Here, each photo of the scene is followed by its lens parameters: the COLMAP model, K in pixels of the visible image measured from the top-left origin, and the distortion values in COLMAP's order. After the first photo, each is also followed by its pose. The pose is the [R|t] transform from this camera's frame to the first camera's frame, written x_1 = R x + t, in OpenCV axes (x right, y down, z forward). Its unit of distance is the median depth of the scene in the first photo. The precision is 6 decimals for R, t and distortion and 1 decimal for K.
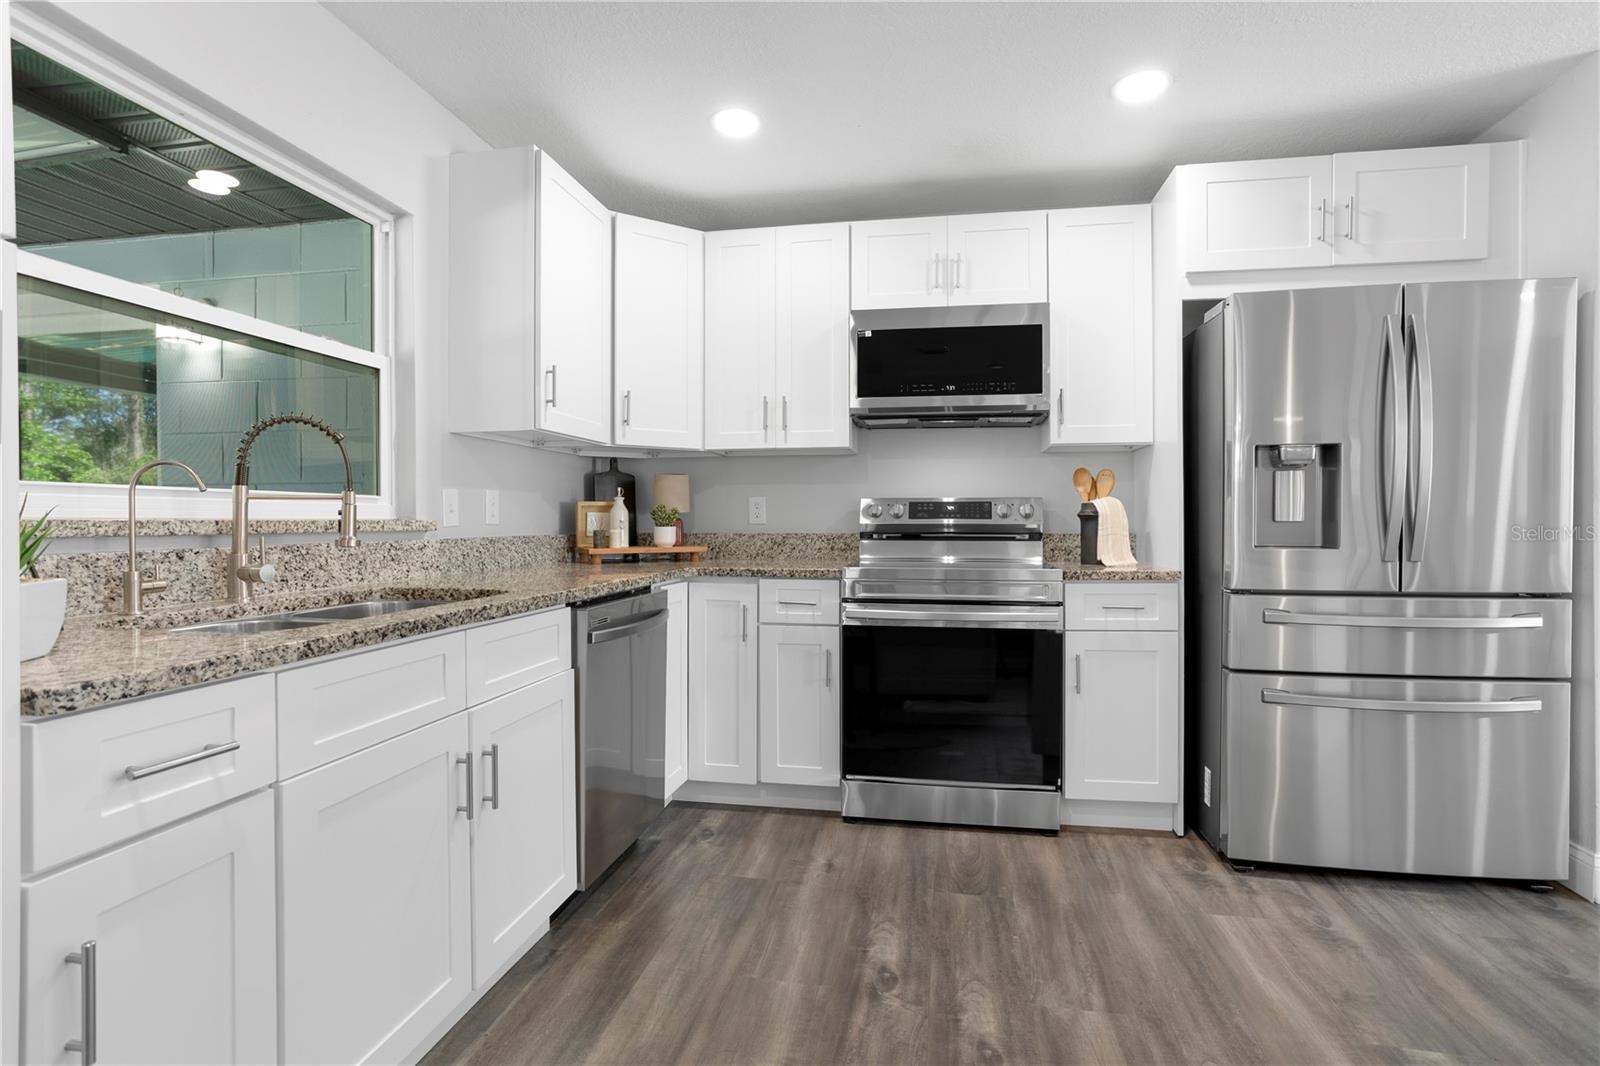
lens RADIAL K [[770.7, 0, 793.7], [0, 770.7, 530.3], [0, 0, 1]] dist [-0.031528, 0.016470]
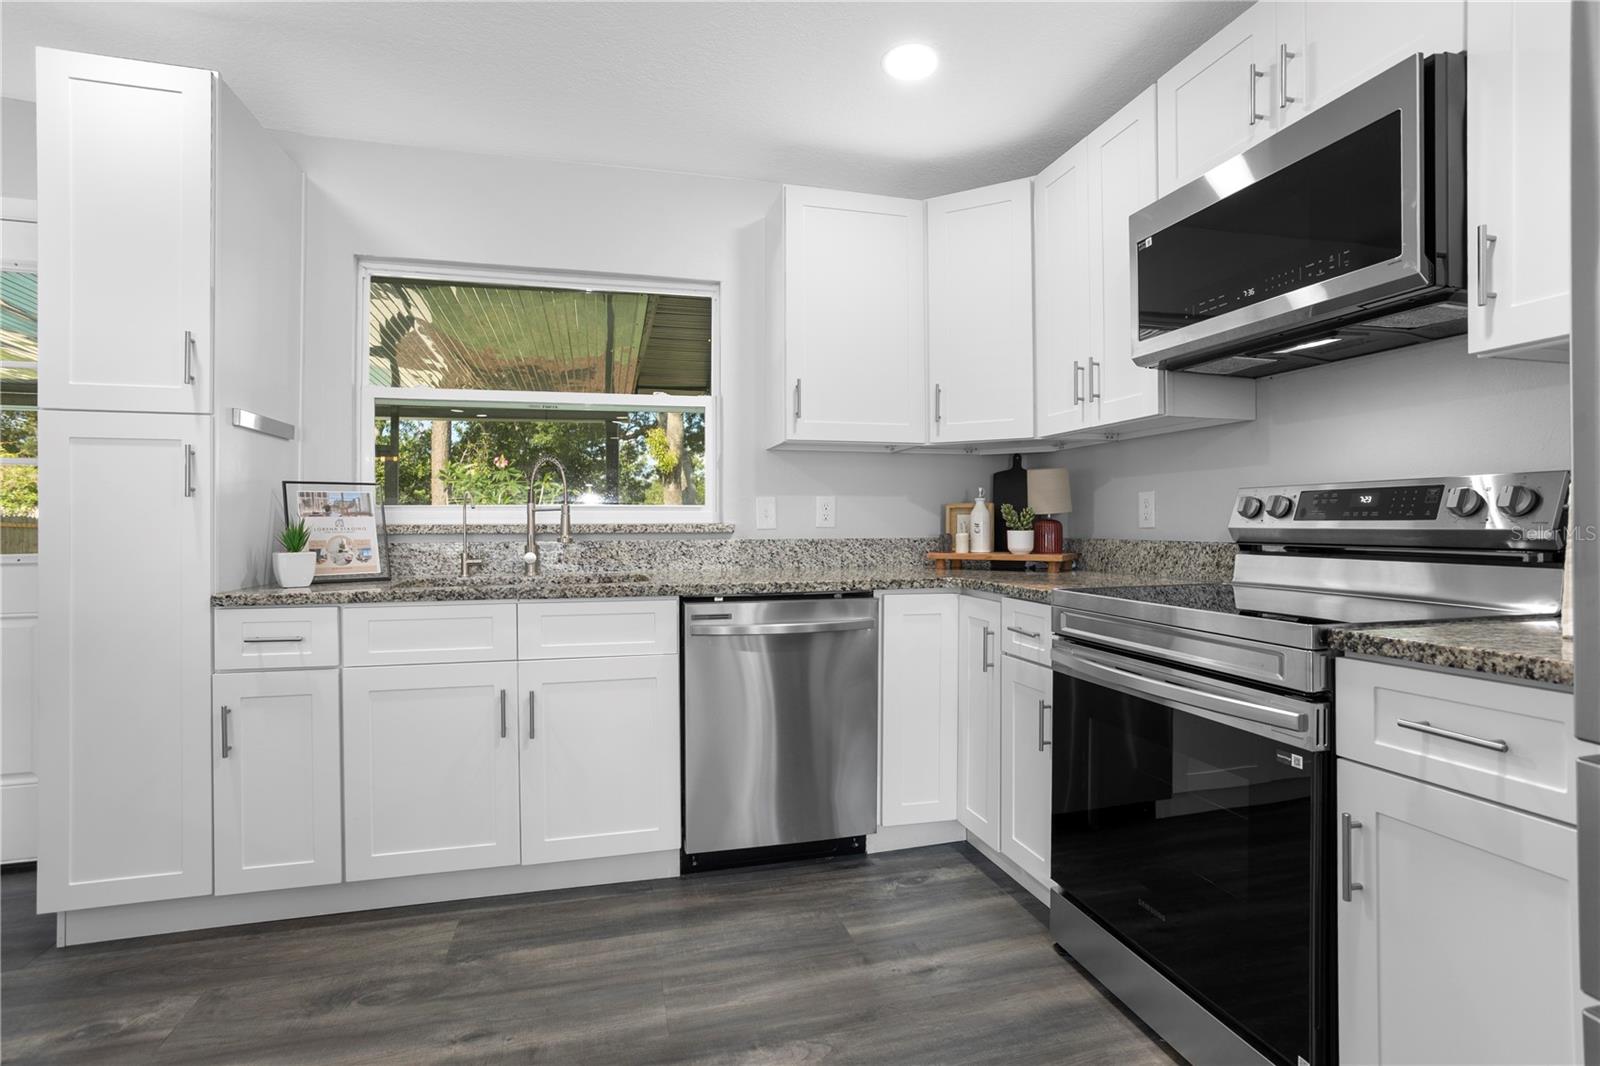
lens RADIAL K [[770.7, 0, 797.6], [0, 770.7, 524.5], [0, 0, 1]] dist [-0.031528, 0.016470]
pose [[0.442281, -0.000807, -0.896876, 0.842155], [-0.008132, 0.999955, -0.004910, -0.008879], [0.896840, 0.009465, 0.442255, 0.667310]]
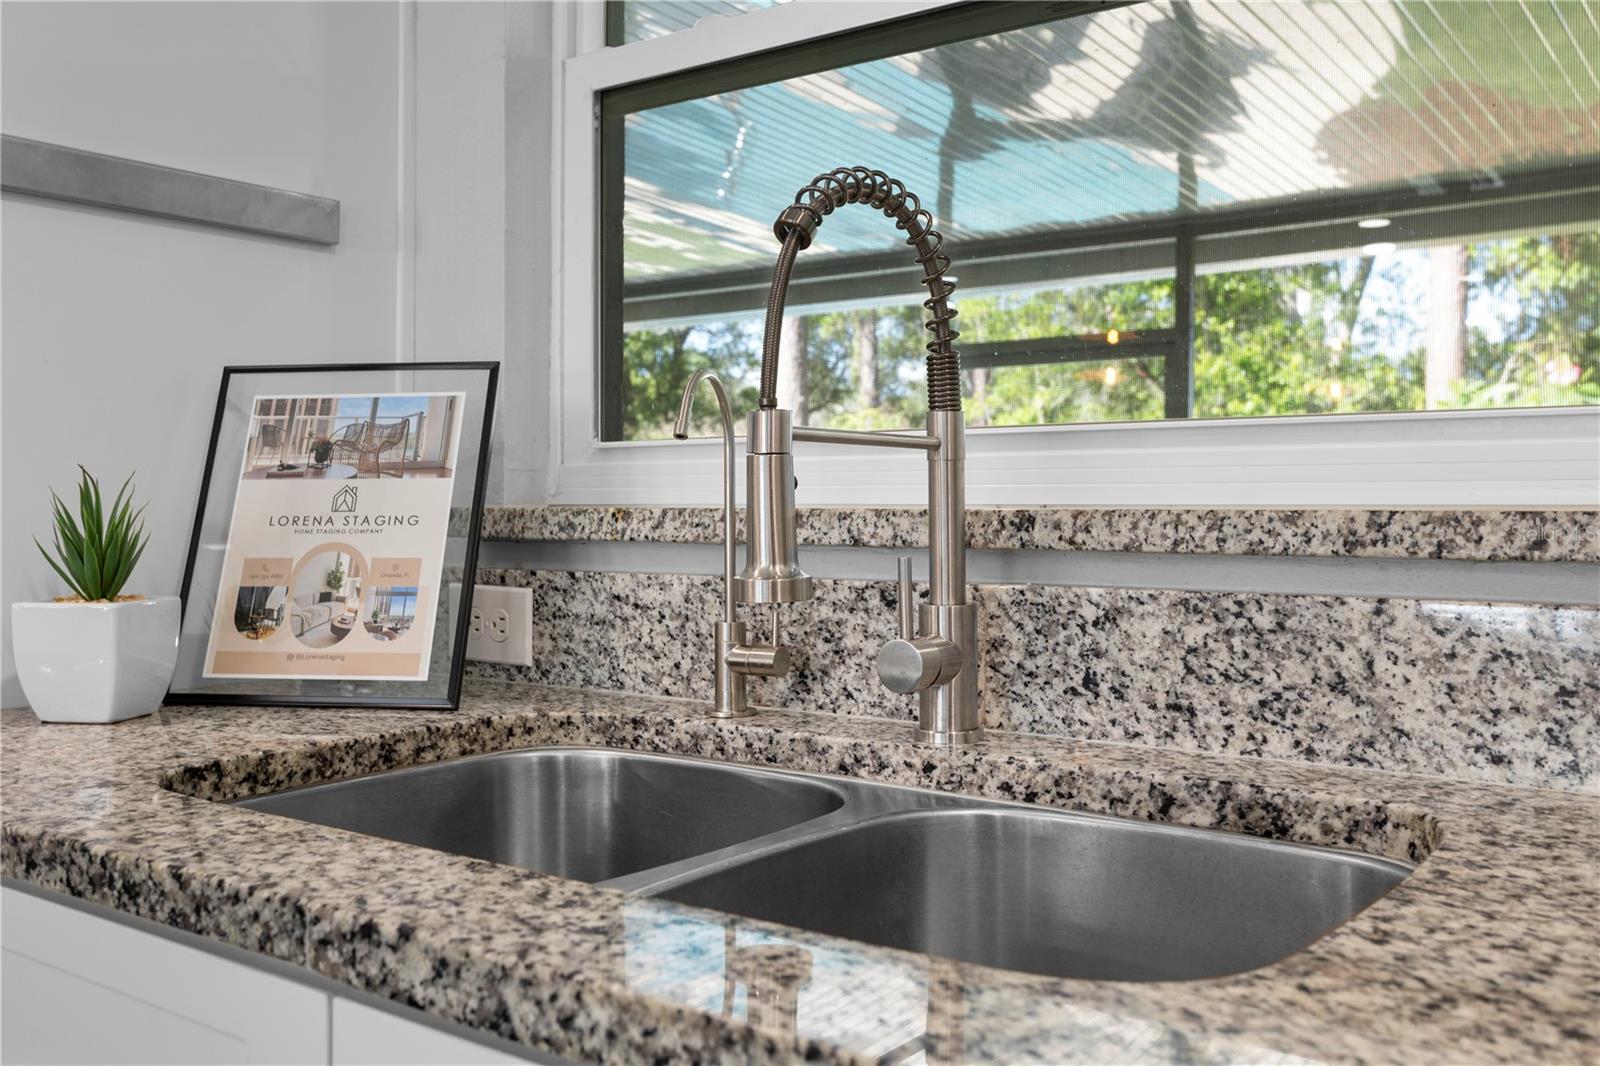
lens RADIAL K [[1418.5, 0, 801.4], [0, 1418.5, 525.0], [0, 0, 1]] dist [0.007702, 0.002877]
pose [[-0.426021, 0.009293, -0.904666, -0.087151], [-0.013690, 0.999767, 0.016717, -0.013665], [0.904610, 0.019506, -0.425794, 1.036334]]
